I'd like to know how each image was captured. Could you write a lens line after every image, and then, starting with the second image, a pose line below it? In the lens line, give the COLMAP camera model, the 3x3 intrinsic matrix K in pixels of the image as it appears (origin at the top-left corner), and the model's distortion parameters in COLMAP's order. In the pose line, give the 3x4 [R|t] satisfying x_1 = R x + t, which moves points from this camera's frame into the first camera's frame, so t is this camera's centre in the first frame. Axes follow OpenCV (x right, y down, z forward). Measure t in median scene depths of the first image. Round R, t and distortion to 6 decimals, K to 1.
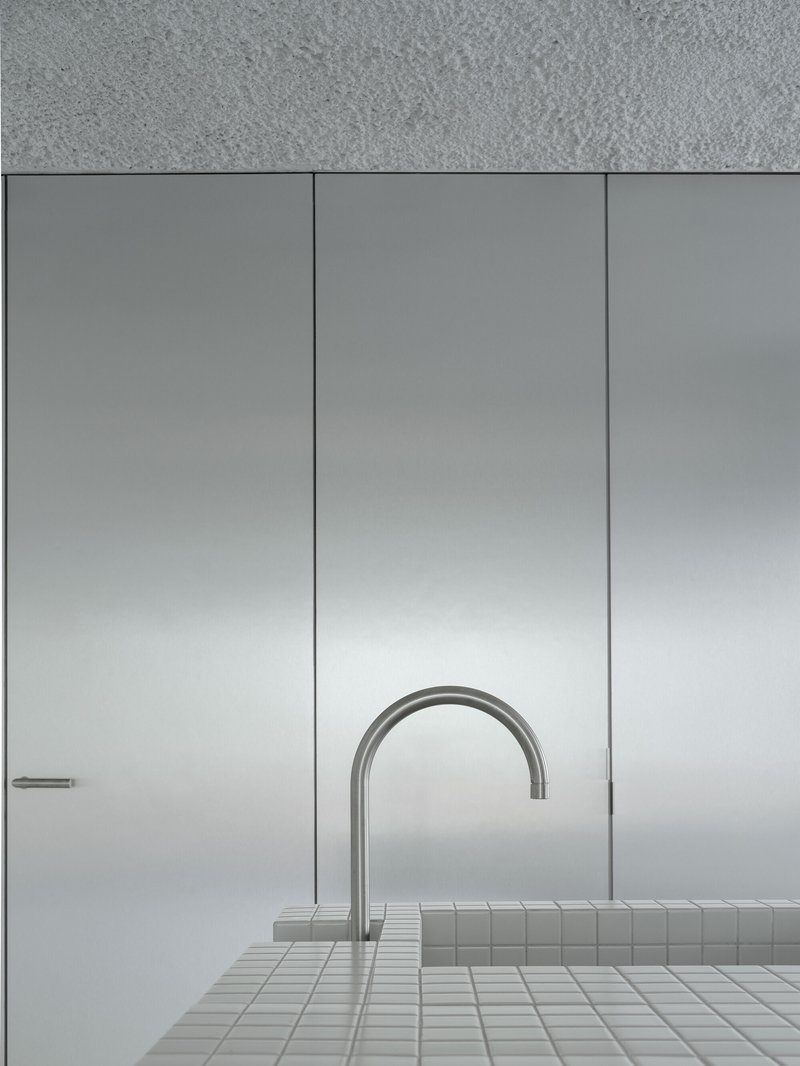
lens RADIAL K [[2893.3, 0, 400.0], [0, 2893.3, 533.0], [0, 0, 1]] dist [-0.044320, 0.182946]
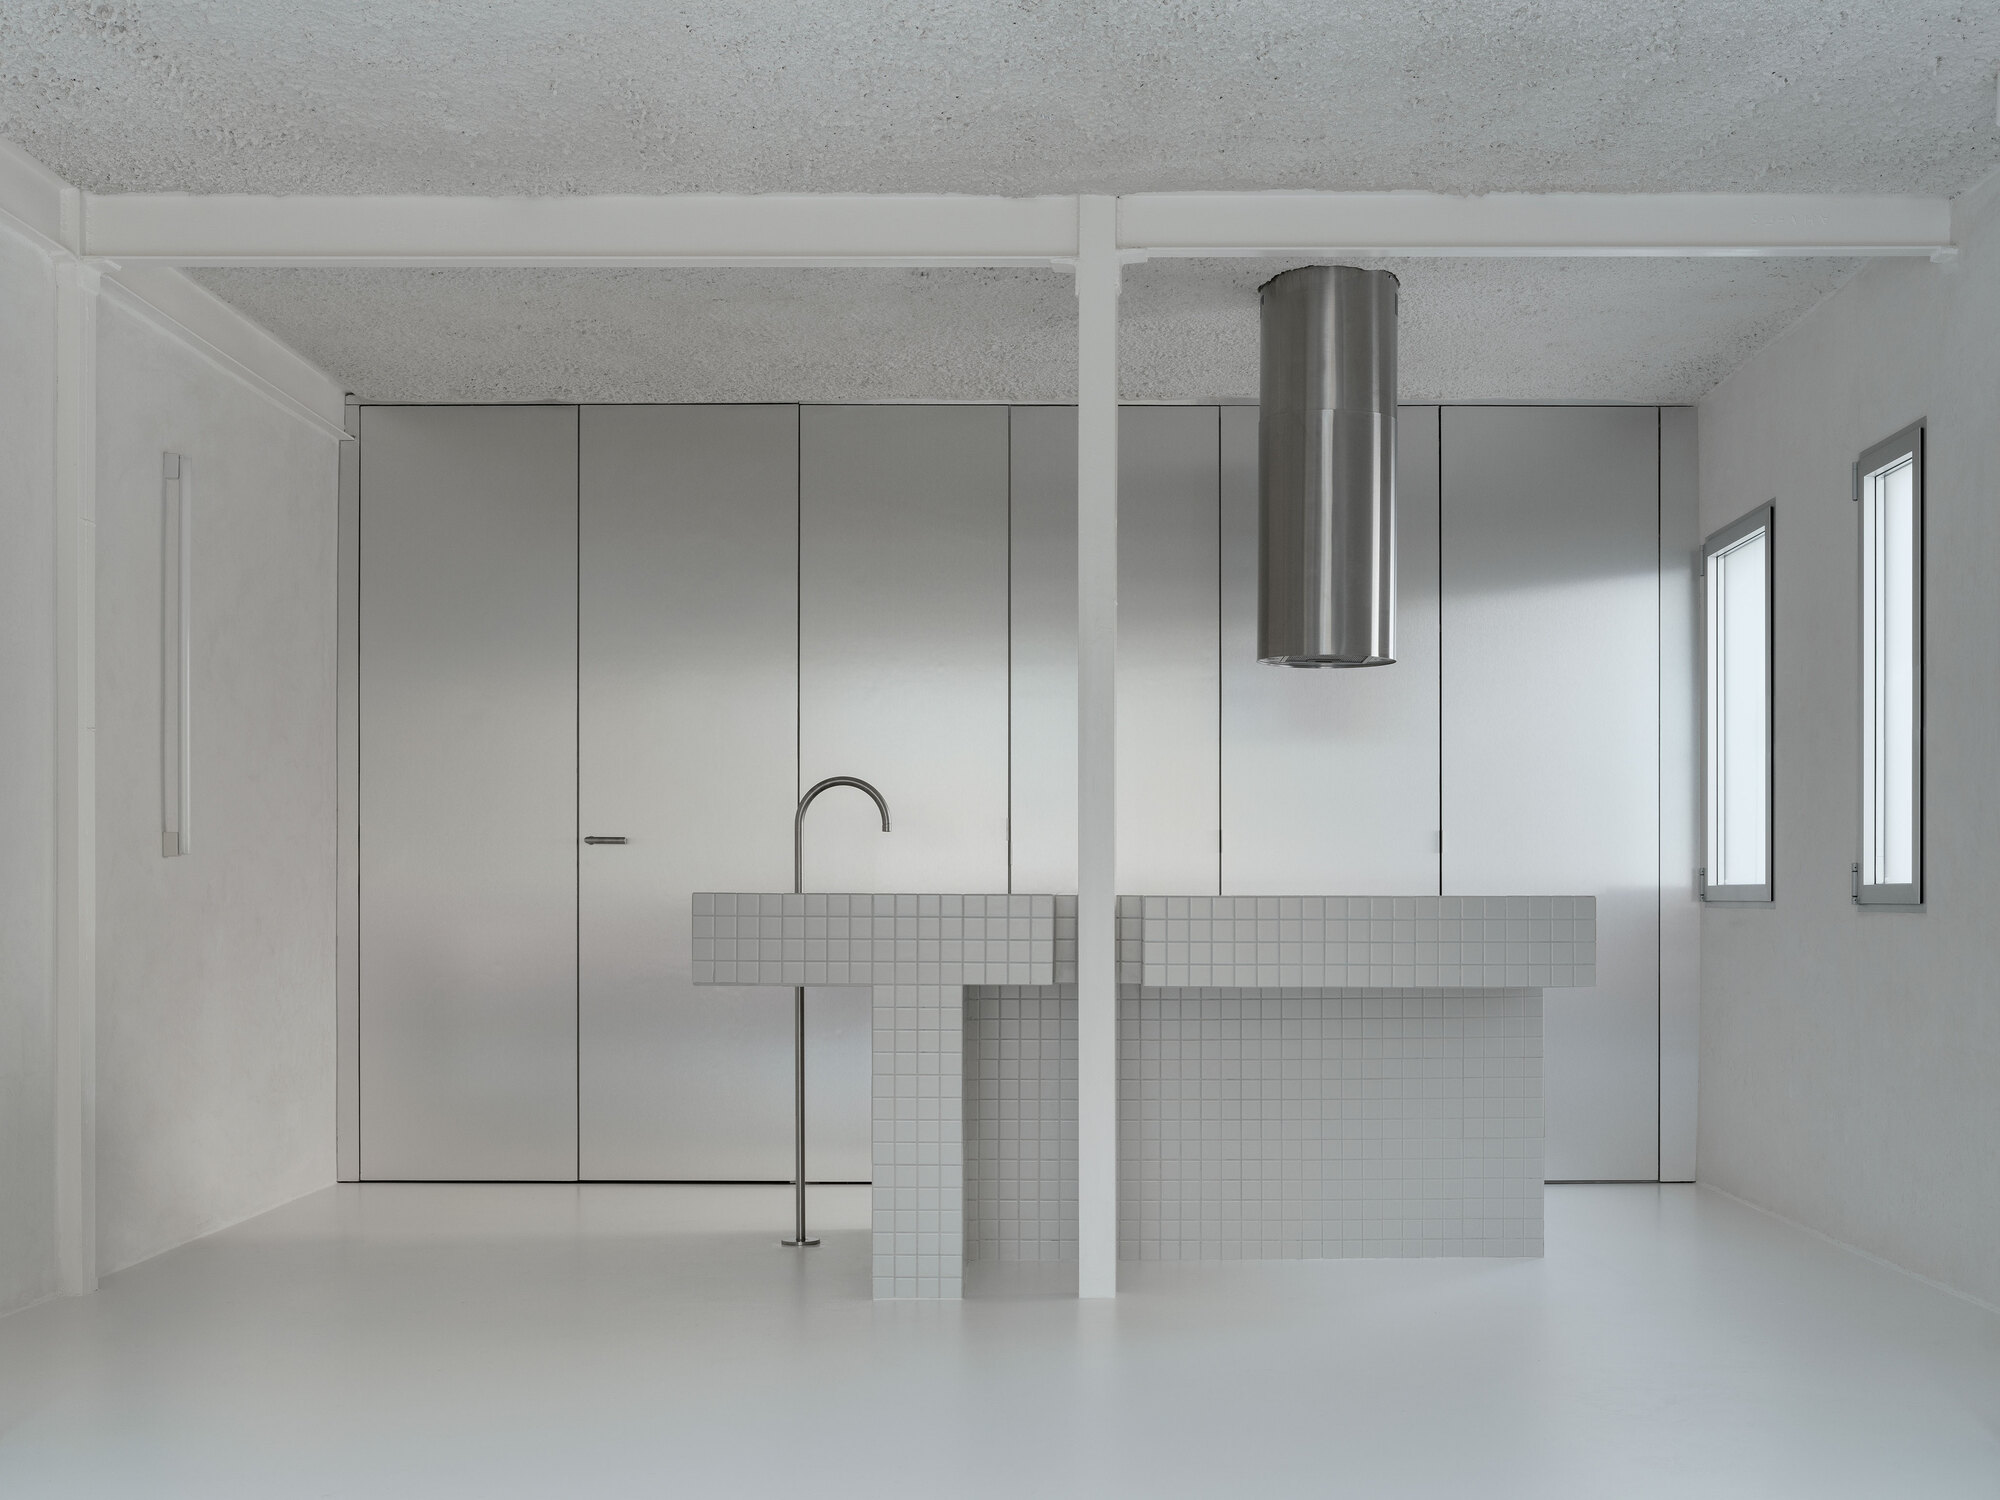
lens RADIAL K [[5428.4, 0, 1000.0], [0, 5428.4, 750.0], [0, 0, 1]] dist [-0.044320, 0.182946]
pose [[0.999926, 0.004302, -0.011377, 0.100365], [-0.003702, 0.998627, 0.052248, -0.098370], [0.011586, -0.052202, 0.998569, -1.669237]]
